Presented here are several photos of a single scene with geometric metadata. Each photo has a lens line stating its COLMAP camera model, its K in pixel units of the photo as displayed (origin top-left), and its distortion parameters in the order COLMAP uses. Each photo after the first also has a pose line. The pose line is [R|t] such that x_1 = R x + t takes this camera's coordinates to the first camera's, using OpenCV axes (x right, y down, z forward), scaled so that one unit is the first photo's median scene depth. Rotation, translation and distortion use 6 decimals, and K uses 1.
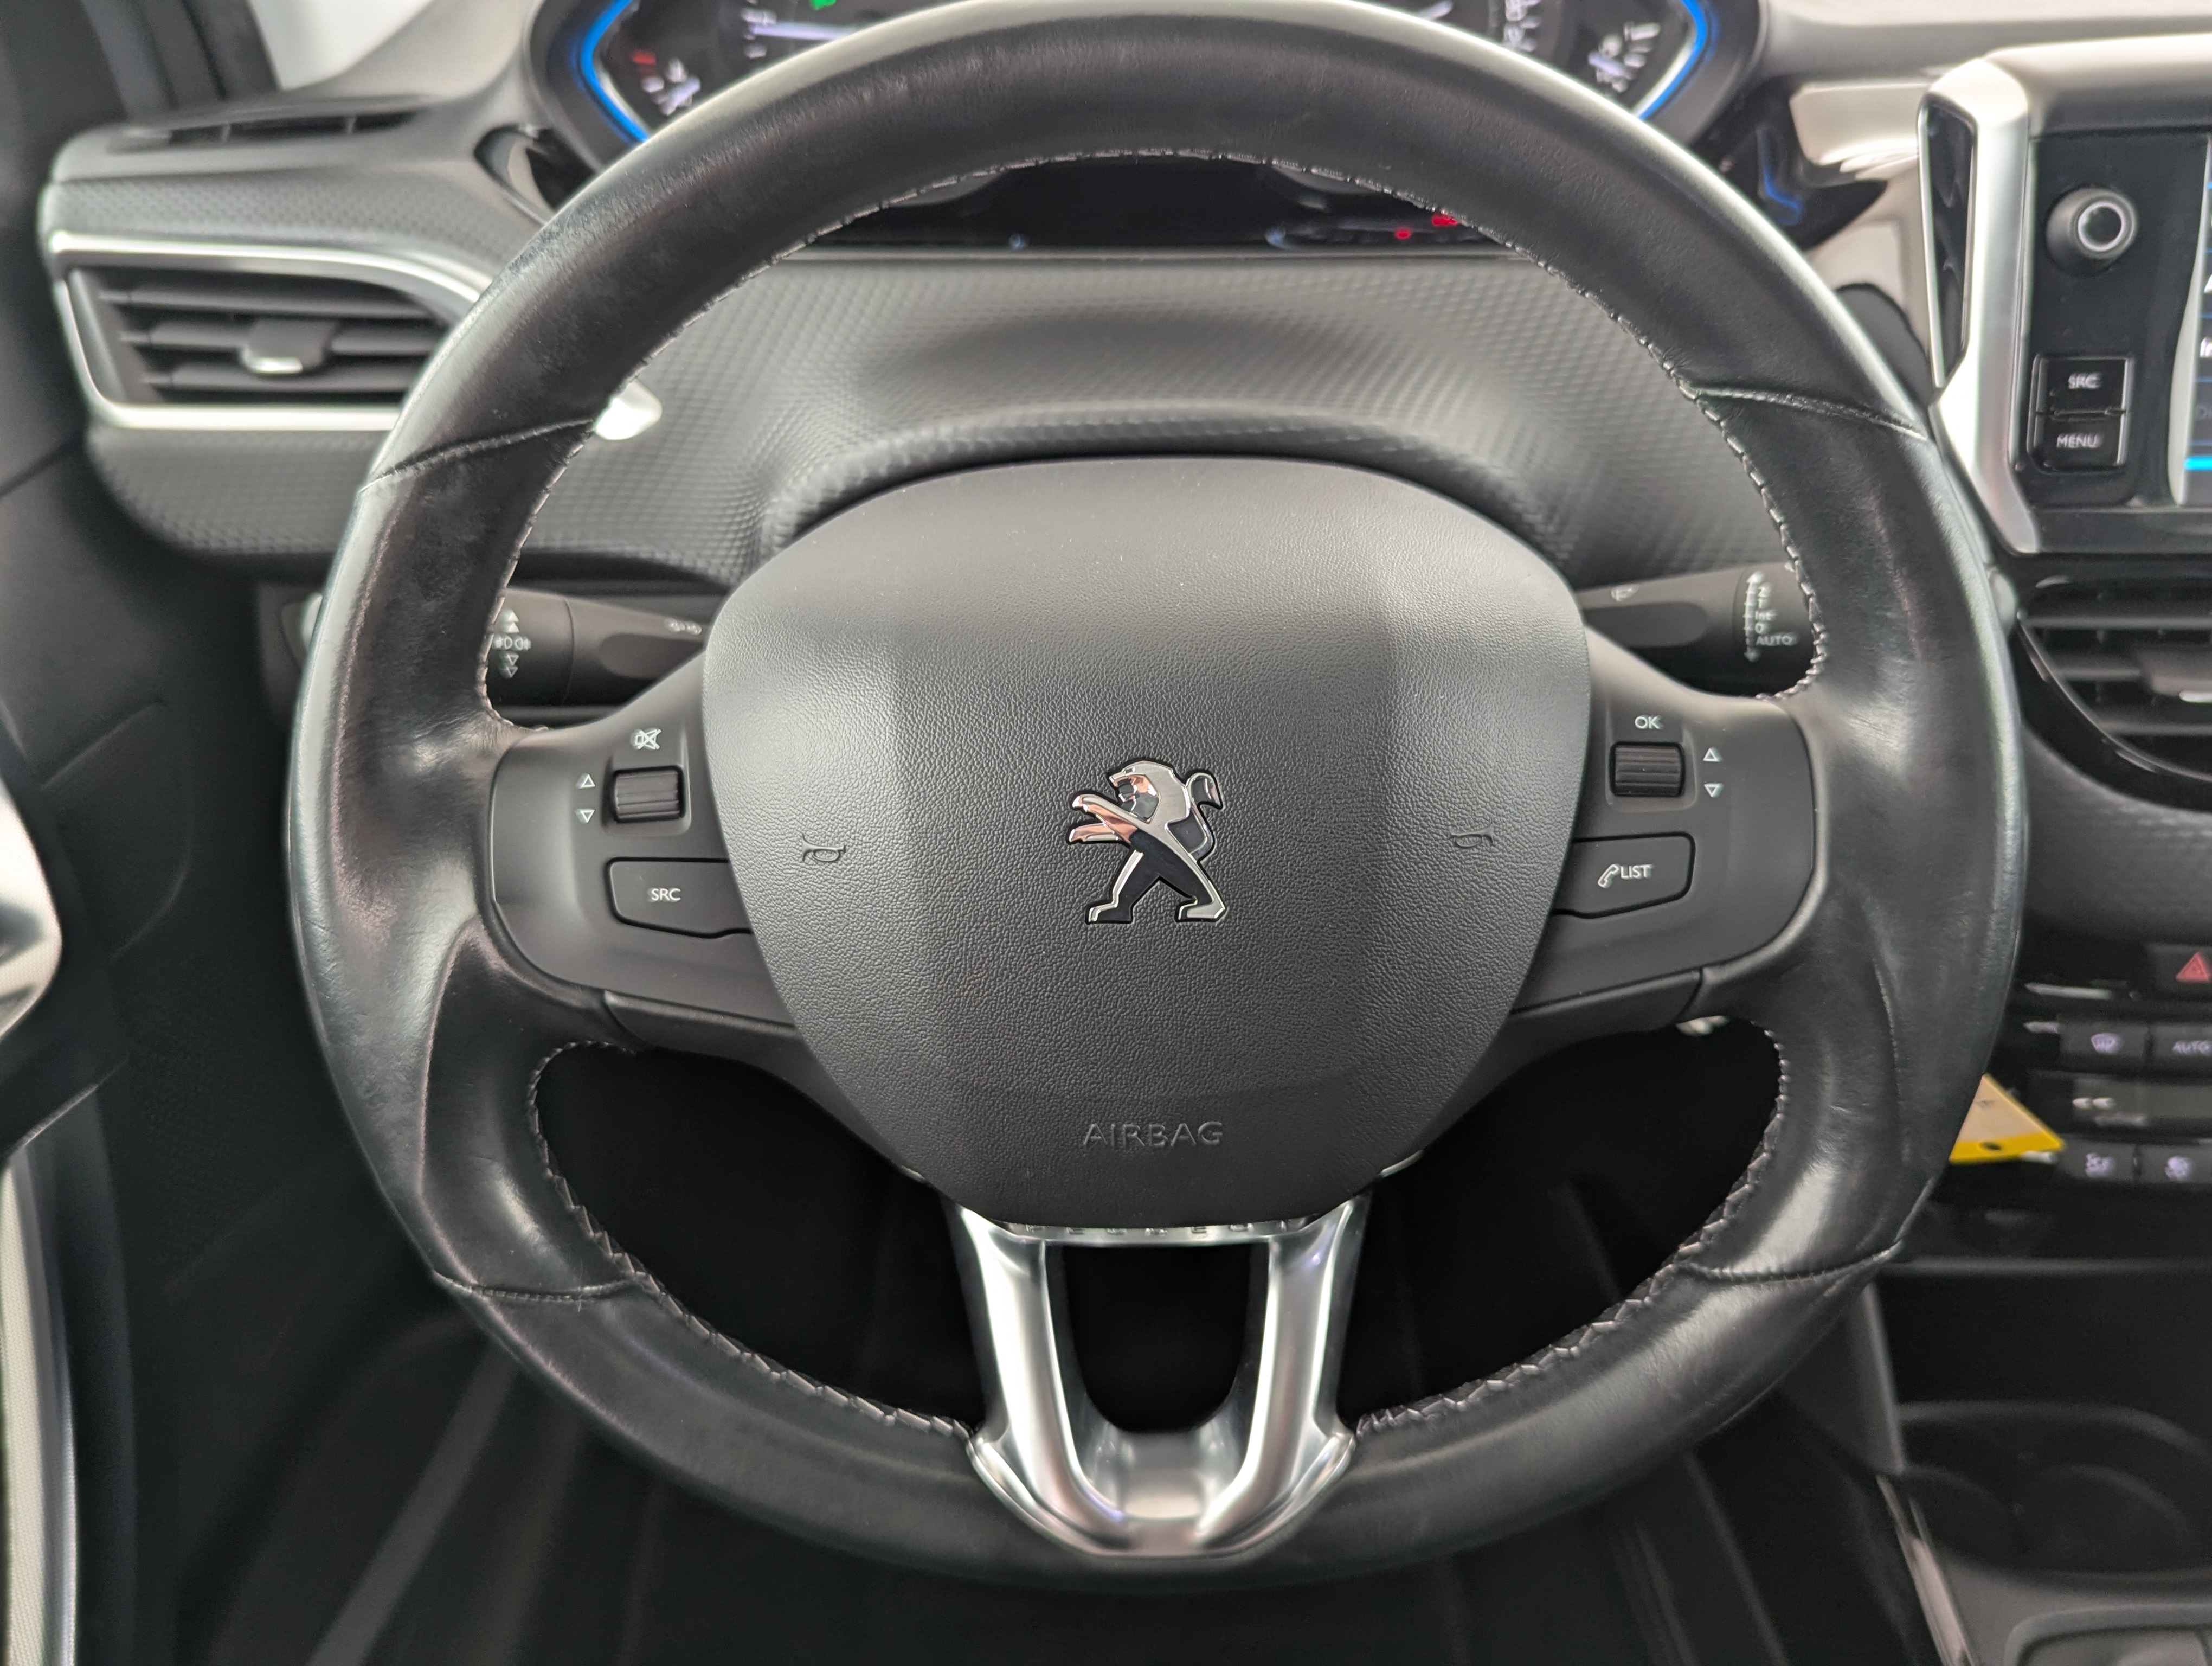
lens RADIAL K [[2018.6, 0, 1095.3], [0, 2018.6, 855.6], [0, 0, 1]] dist [0.012542, 0.000000]
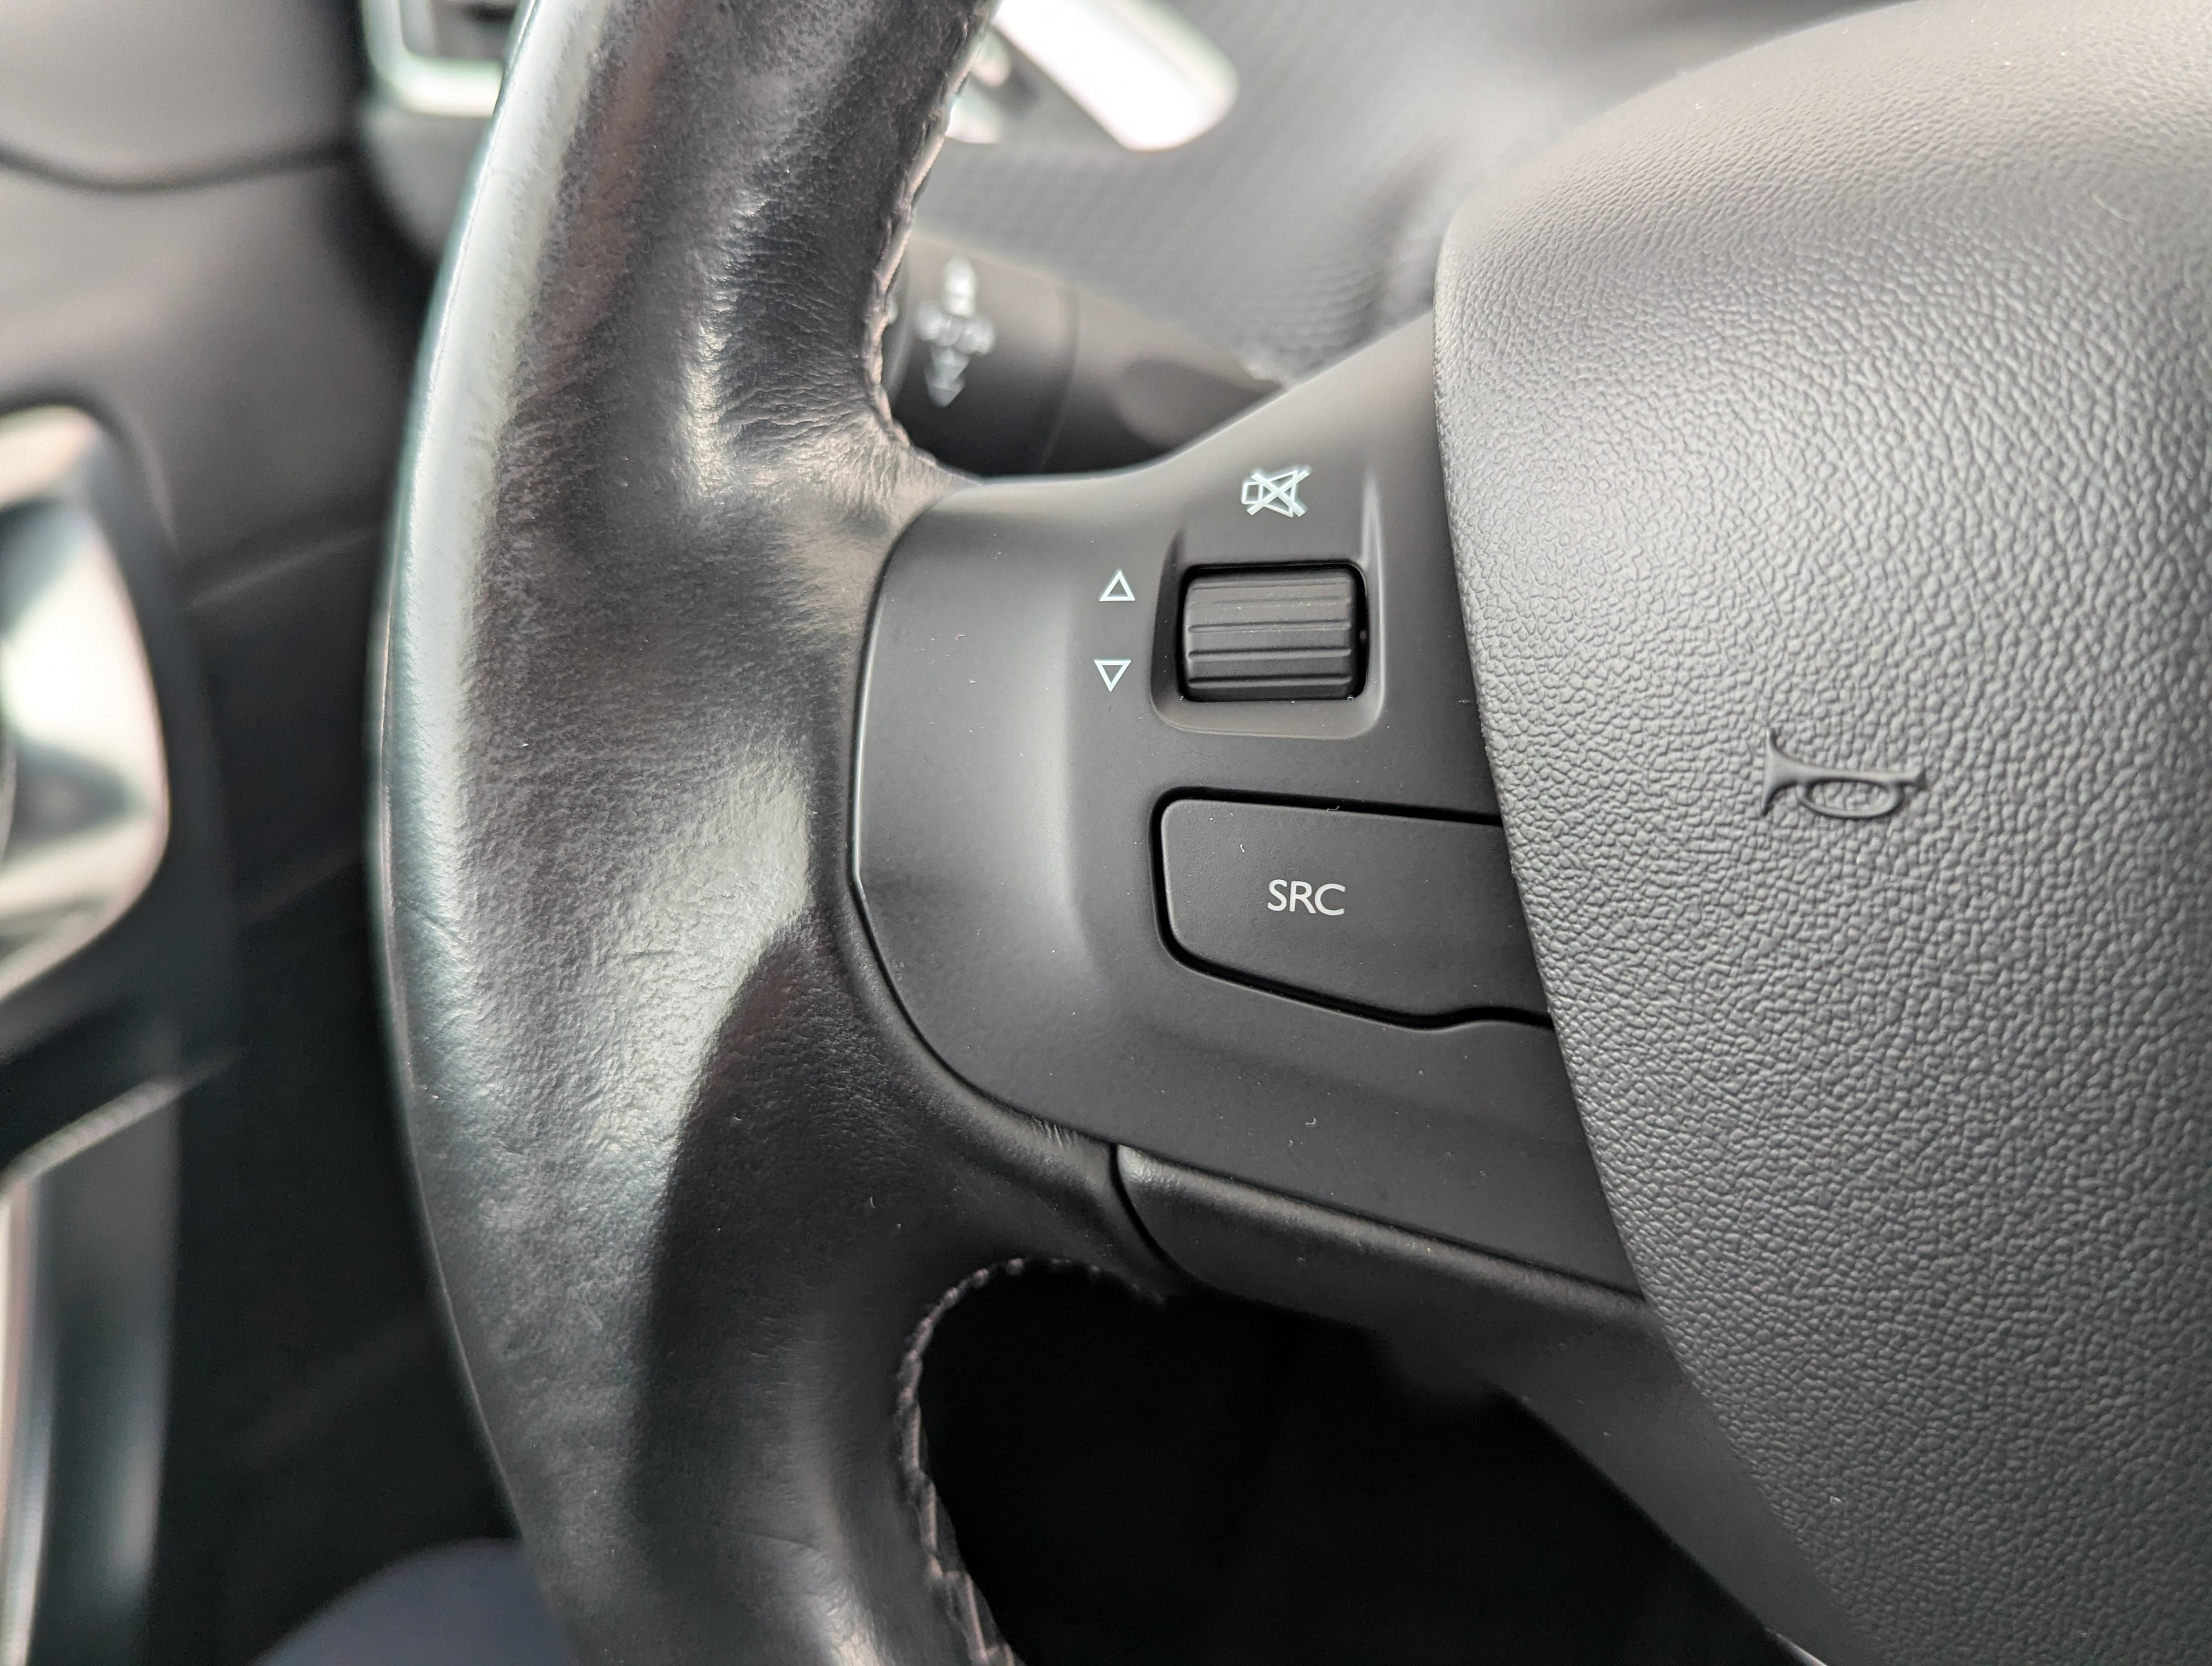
lens RADIAL K [[2018.6, 0, 1113.4], [0, 2018.6, 829.5], [0, 0, 1]] dist [0.012542, 0.000000]
pose [[0.979587, 0.063382, -0.190767, -0.176428], [-0.076209, 0.995245, -0.060663, 0.031527], [0.186015, 0.073963, 0.979759, 0.628022]]
